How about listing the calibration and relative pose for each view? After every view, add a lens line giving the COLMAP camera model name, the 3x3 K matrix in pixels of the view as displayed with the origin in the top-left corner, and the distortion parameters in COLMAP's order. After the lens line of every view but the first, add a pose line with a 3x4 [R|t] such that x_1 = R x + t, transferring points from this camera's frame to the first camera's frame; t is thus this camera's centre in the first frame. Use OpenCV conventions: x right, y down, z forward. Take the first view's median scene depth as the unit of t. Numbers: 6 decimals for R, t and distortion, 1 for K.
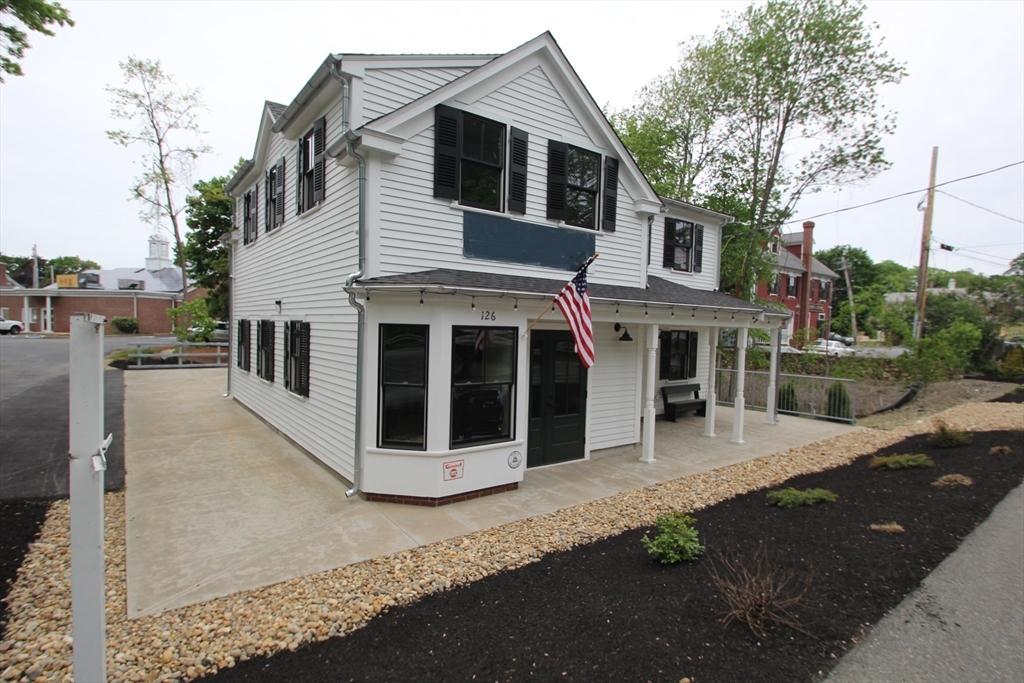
lens RADIAL K [[505.4, 0, 509.0], [0, 505.4, 341.5], [0, 0, 1]] dist [-0.003211, -0.000245]
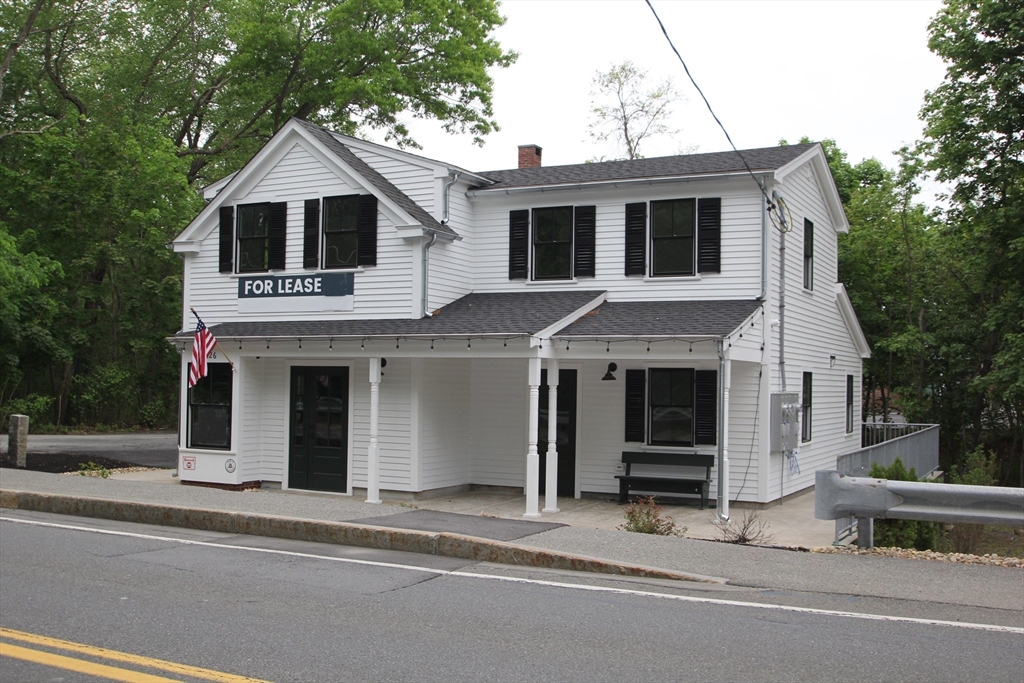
lens RADIAL K [[1072.6, 0, 509.8], [0, 1072.6, 343.3], [0, 0, 1]] dist [-0.008929, 0.000000]
pose [[0.430627, -0.051845, -0.901039, 2.379725], [-0.033606, 0.996735, -0.073412, 0.084478], [0.901904, 0.061894, 0.427479, 0.385986]]
